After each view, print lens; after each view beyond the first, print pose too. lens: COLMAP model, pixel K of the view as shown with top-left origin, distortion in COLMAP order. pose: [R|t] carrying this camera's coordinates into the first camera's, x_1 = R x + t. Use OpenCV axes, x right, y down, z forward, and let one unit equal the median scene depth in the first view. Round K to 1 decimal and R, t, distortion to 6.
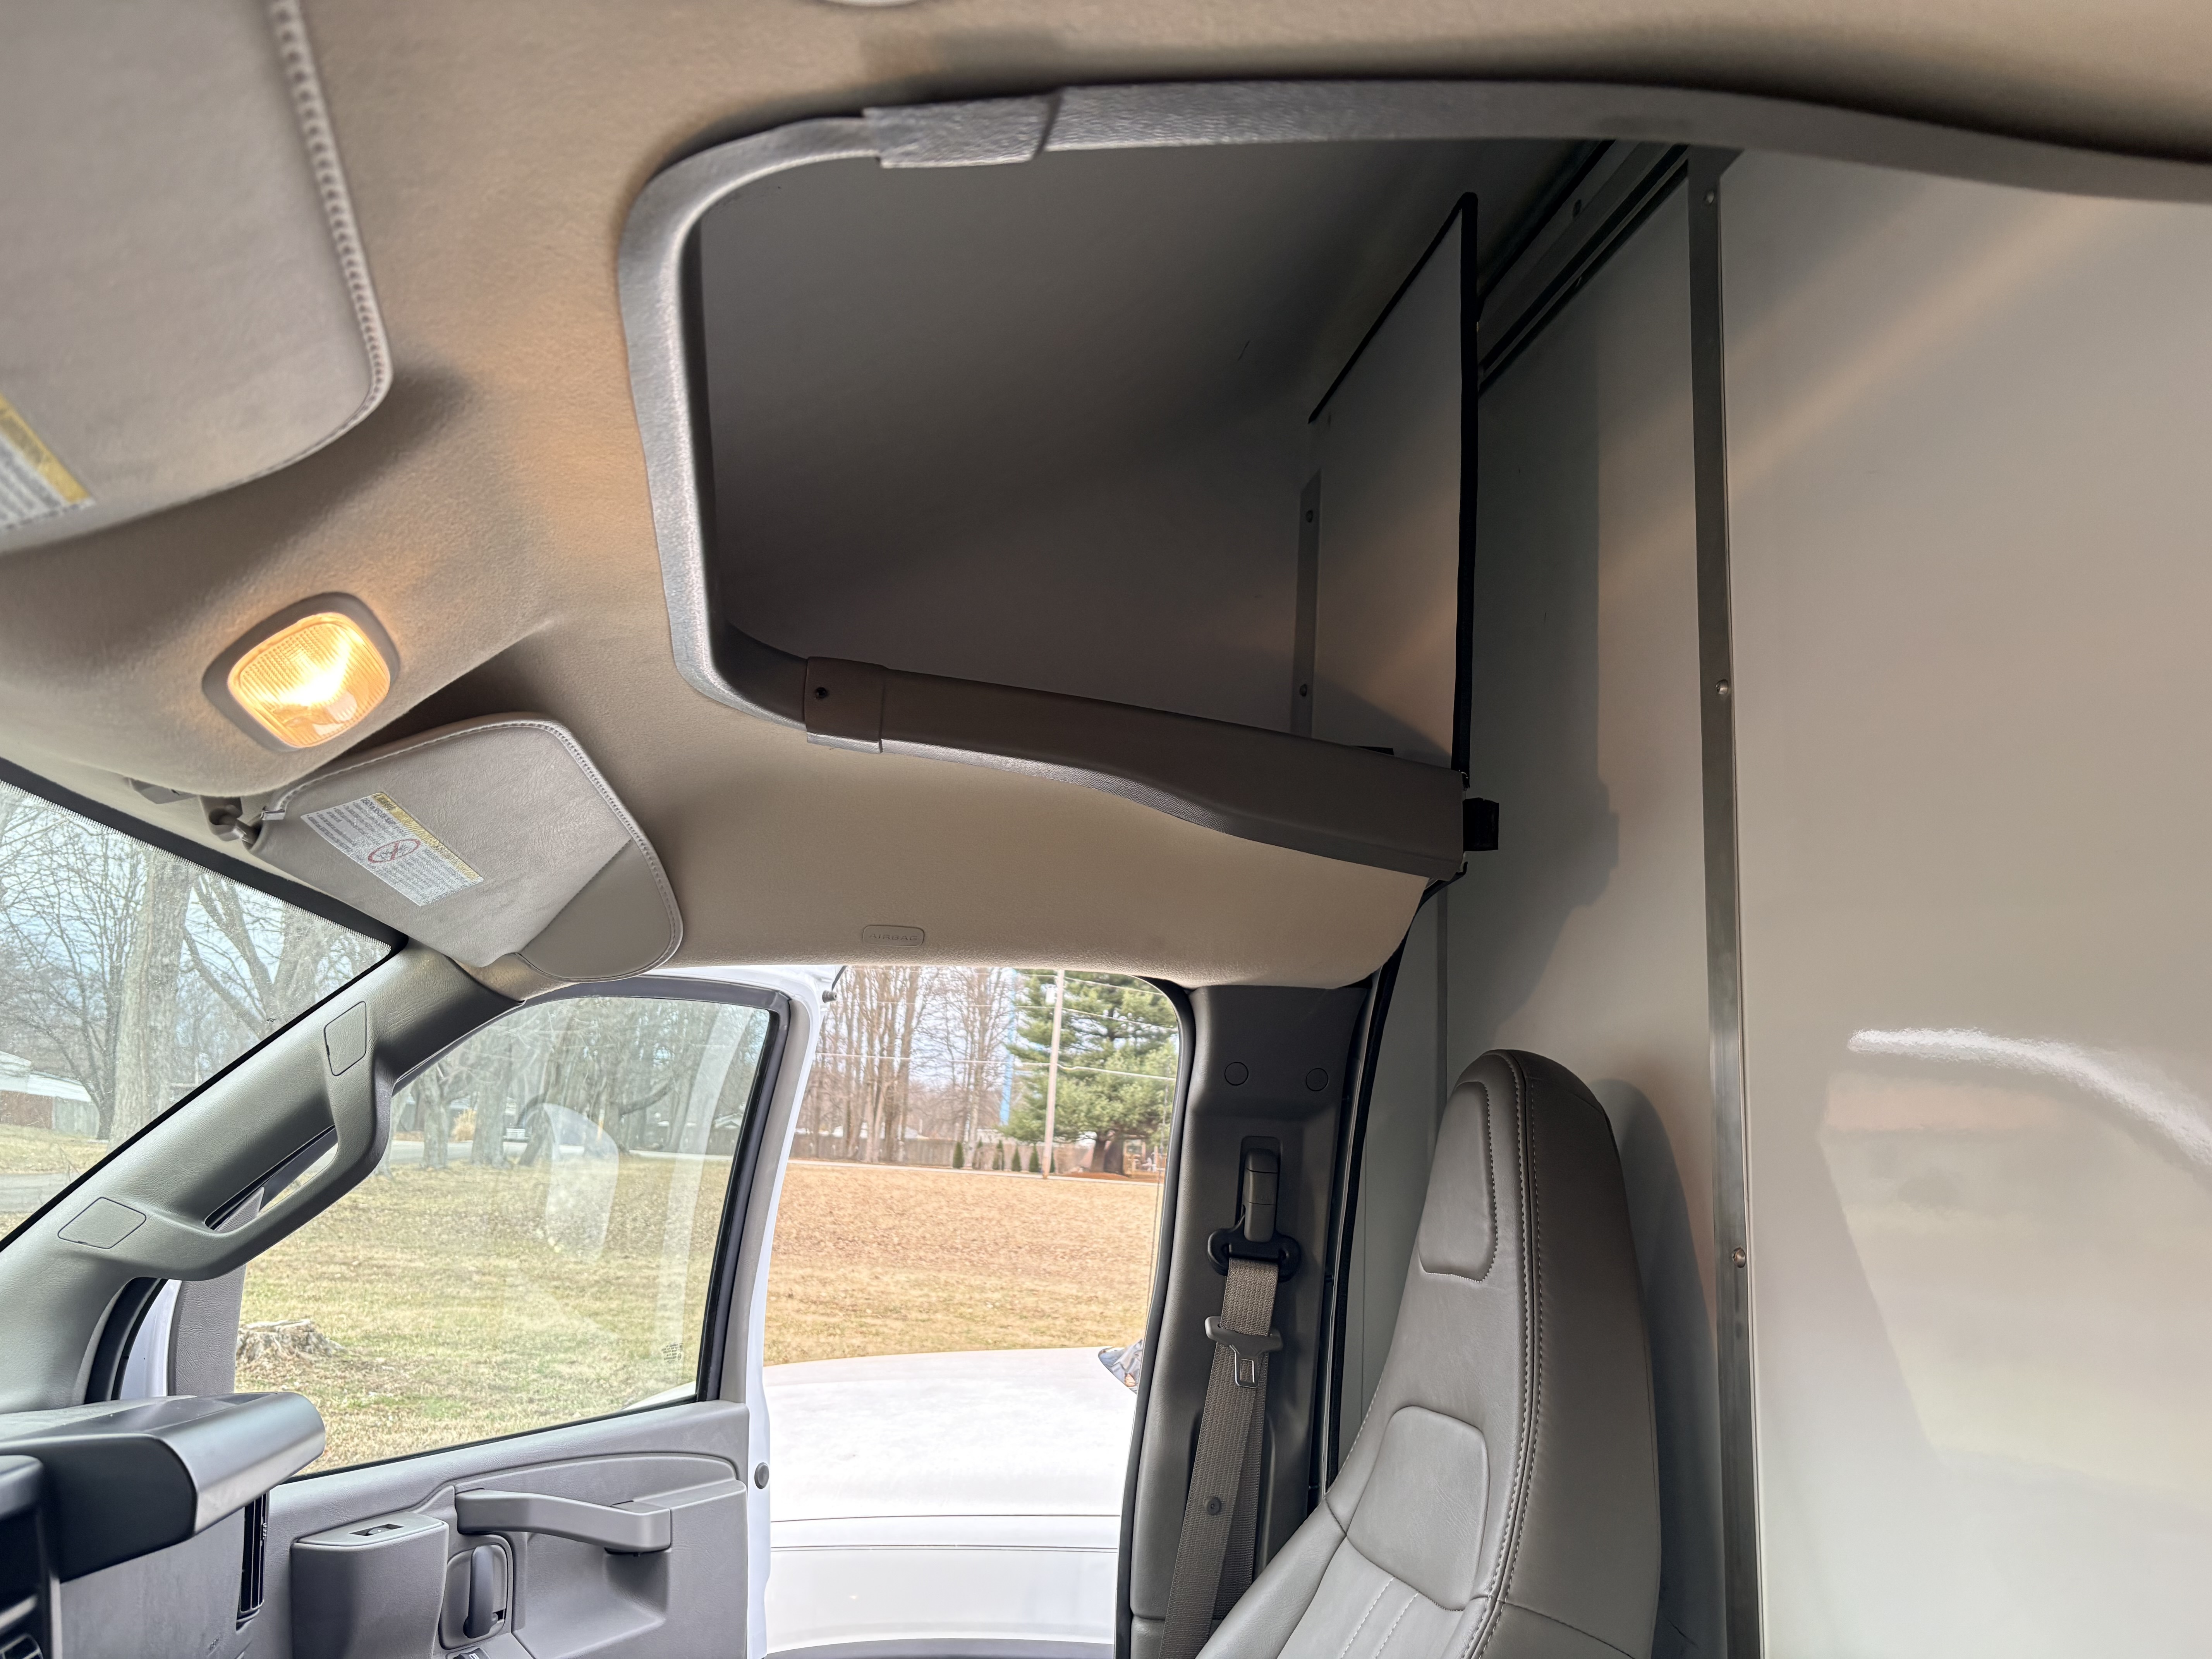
lens RADIAL K [[1731.9, 0, 1122.0], [0, 1731.9, 829.4], [0, 0, 1]] dist [0.018683, -0.015527]
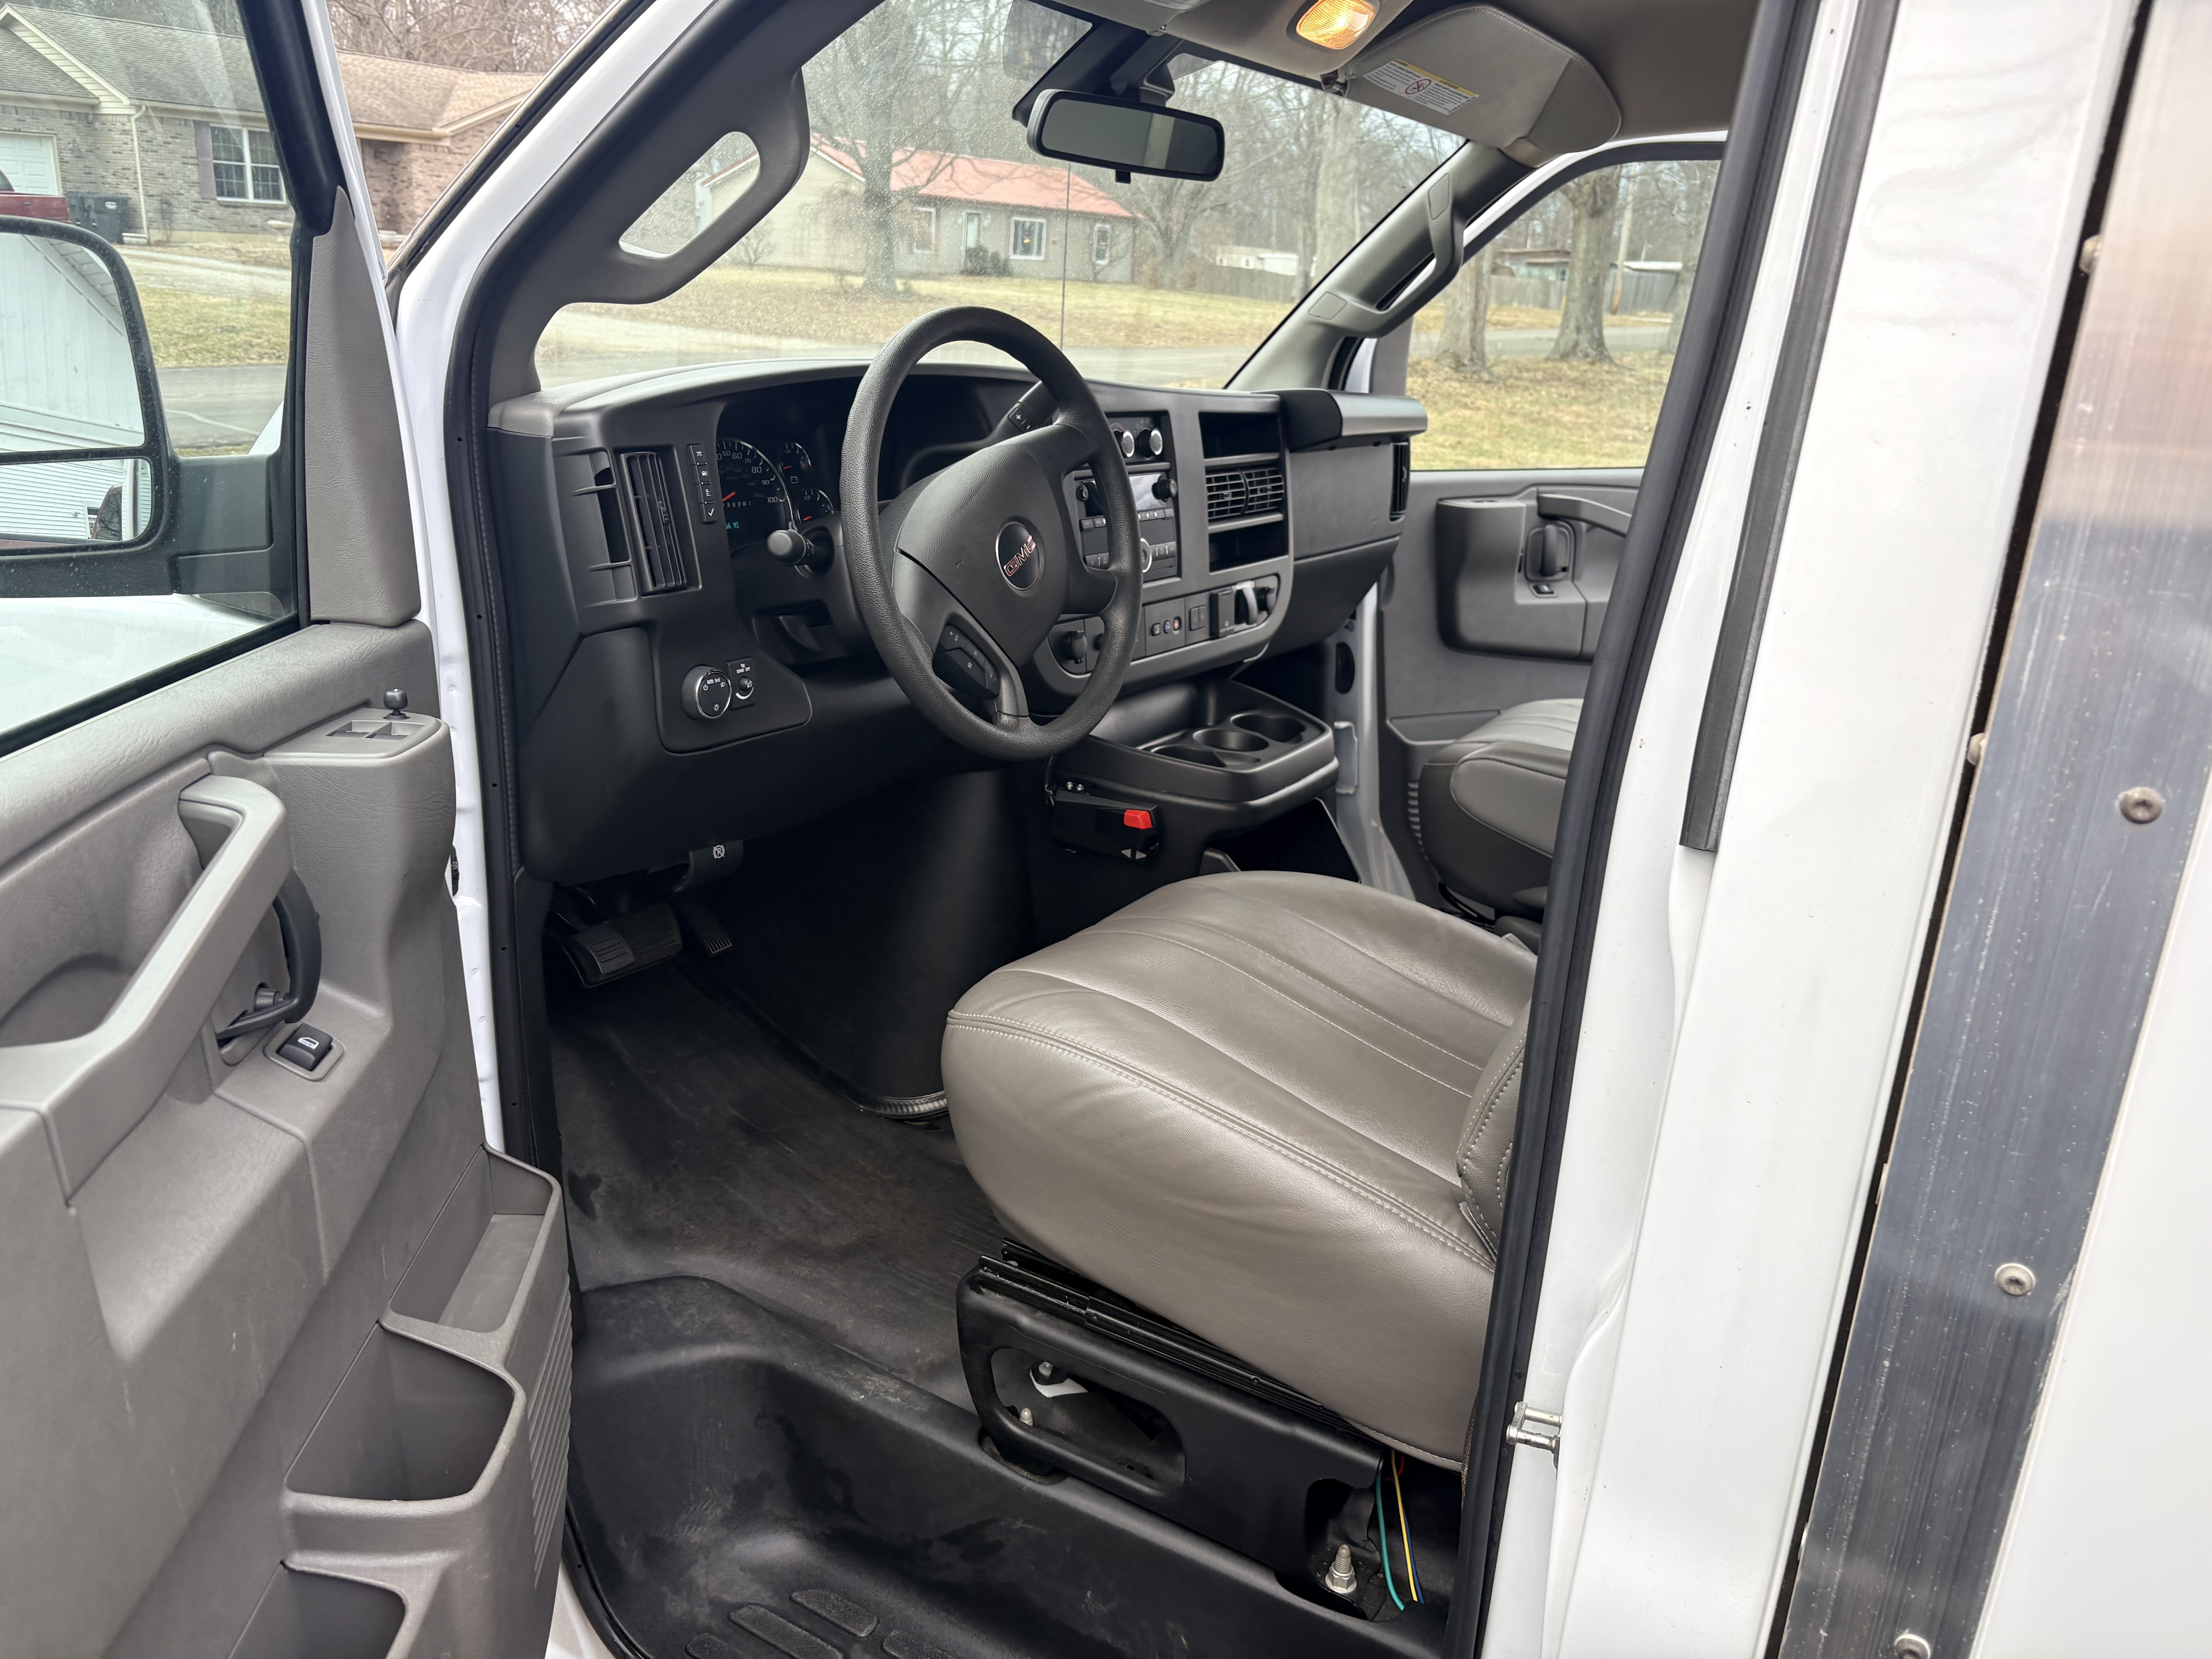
lens RADIAL K [[1731.9, 0, 1083.8], [0, 1731.9, 834.1], [0, 0, 1]] dist [0.018683, -0.015527]
pose [[0.744632, 0.197789, -0.637498, 0.508682], [0.107338, 0.907173, 0.406836, -0.044072], [0.658789, -0.371371, 0.654279, -0.588445]]
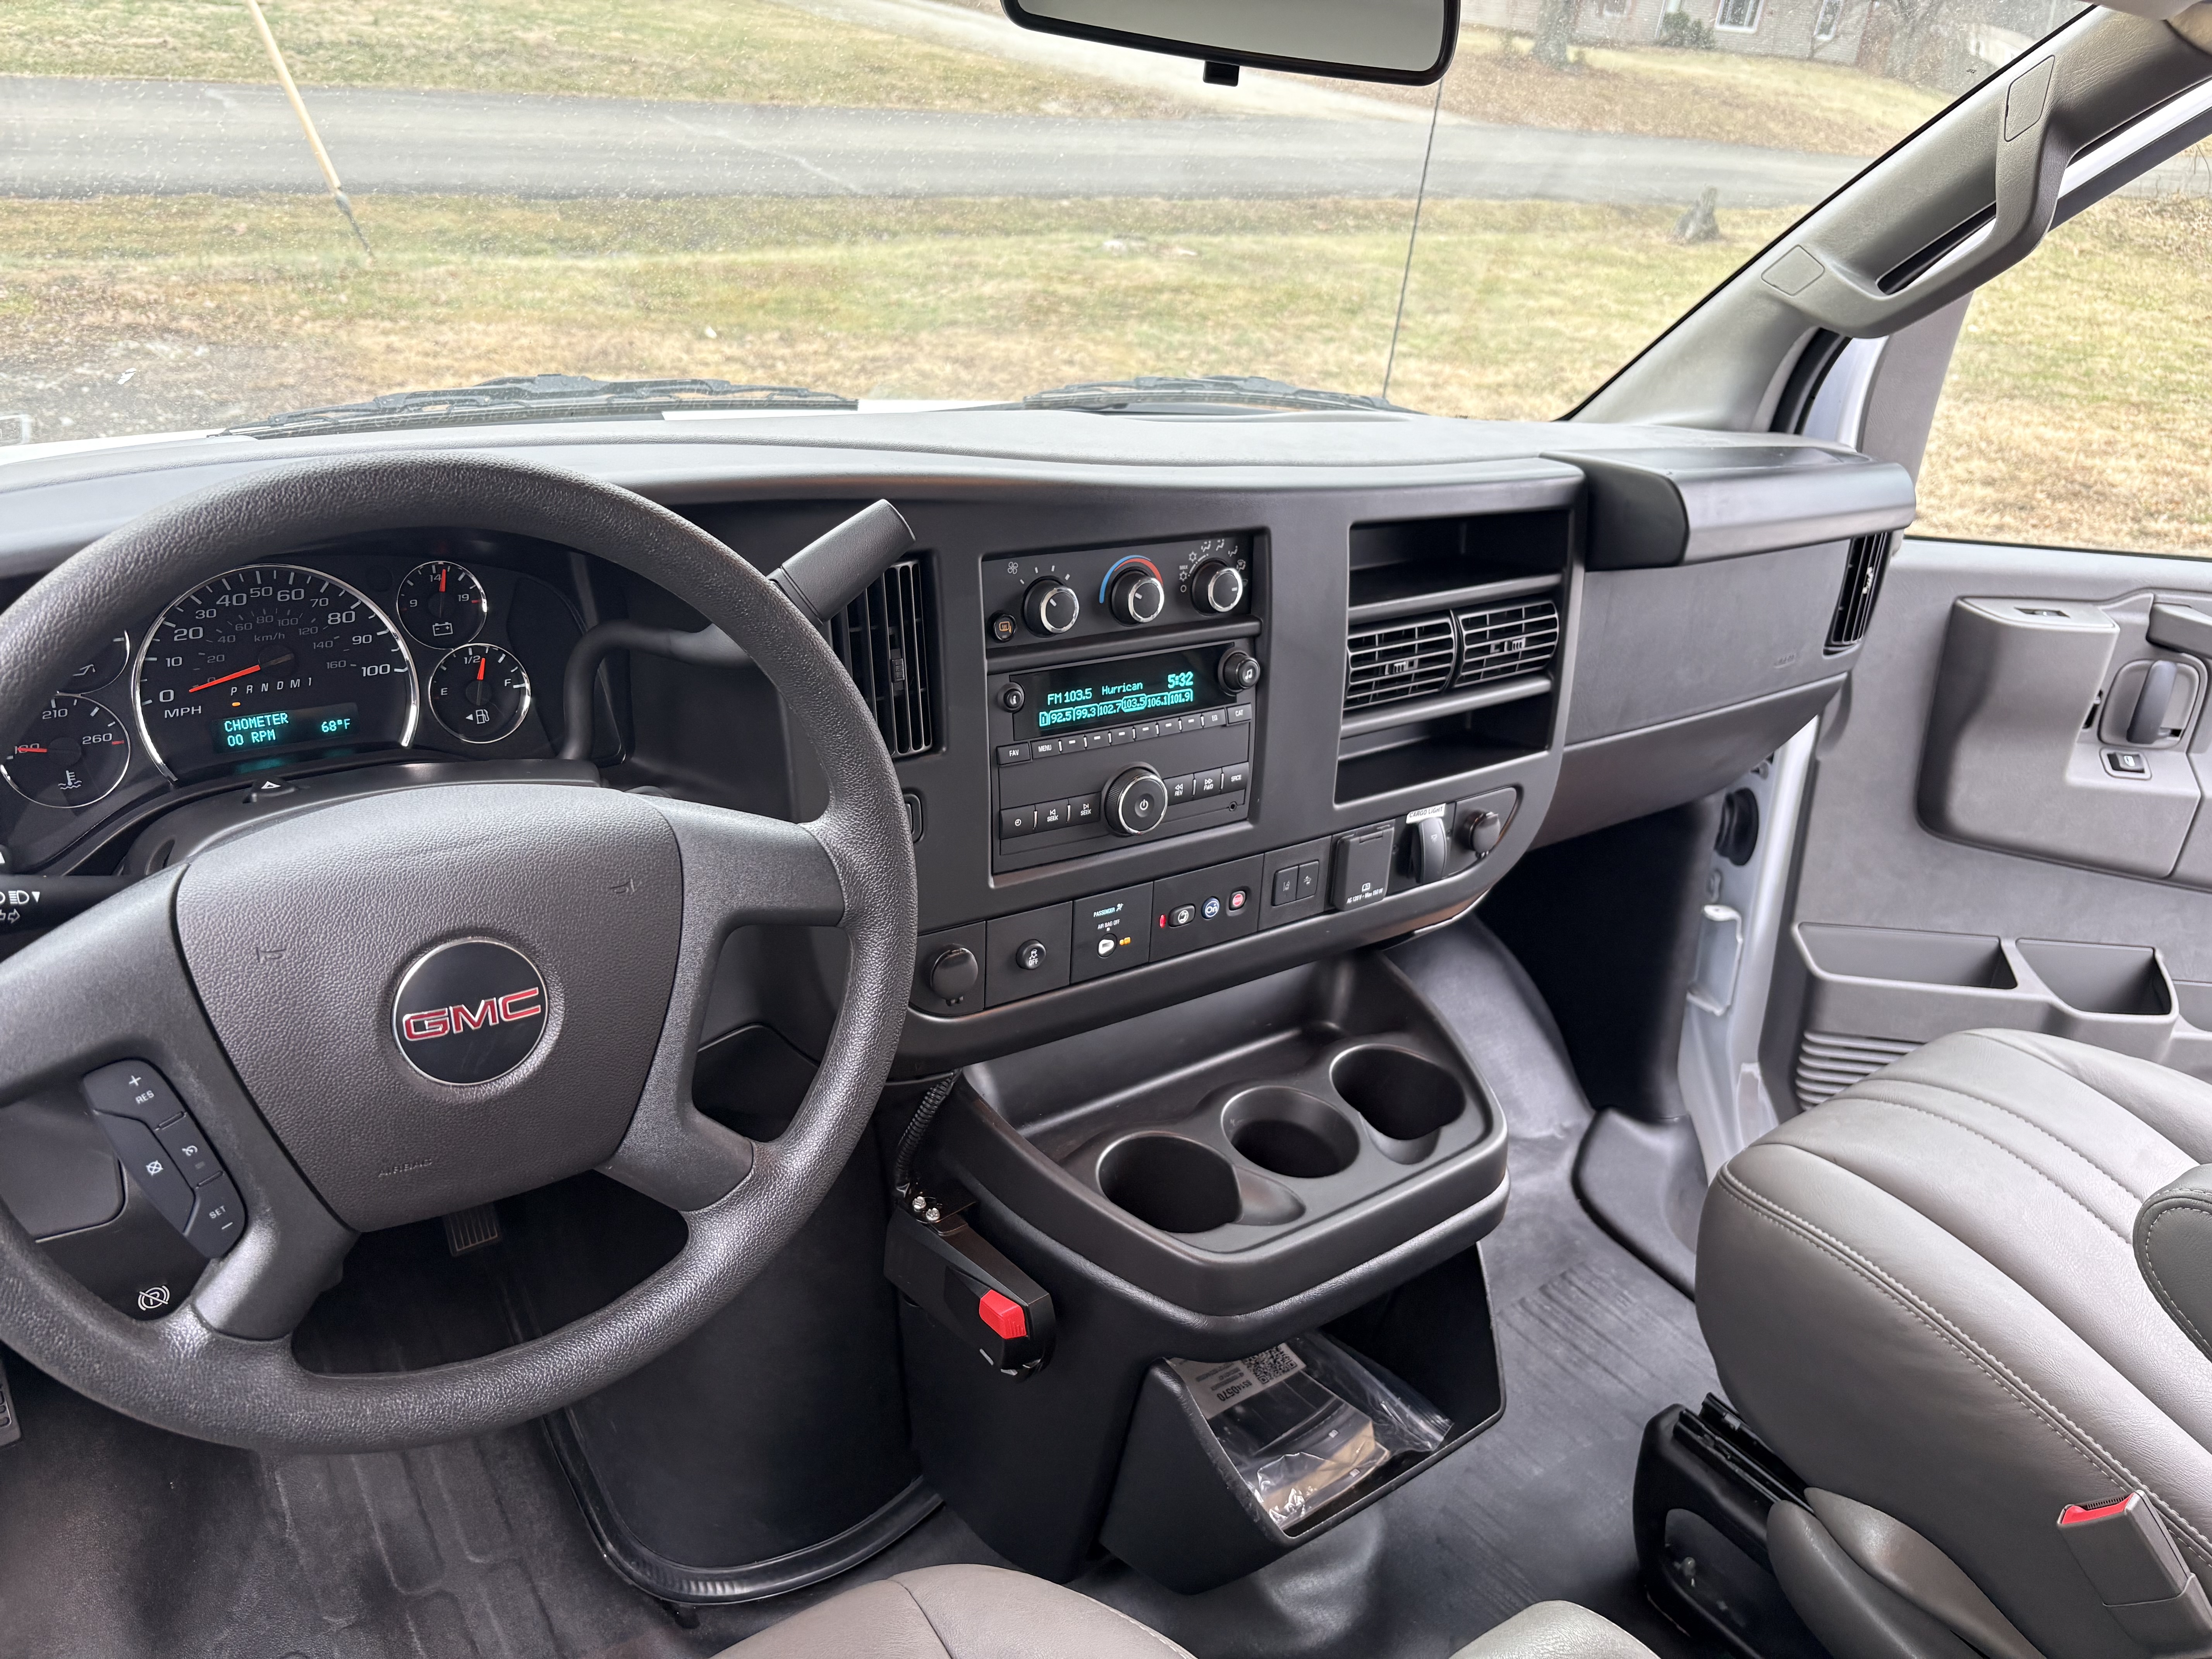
lens RADIAL K [[1731.9, 0, 1073.2], [0, 1731.9, 850.6], [0, 0, 1]] dist [0.018683, -0.015527]
pose [[0.449650, 0.406134, -0.795531, 0.215939], [0.087551, 0.866319, 0.491758, -0.032128], [0.888903, -0.290769, 0.353983, 0.110894]]
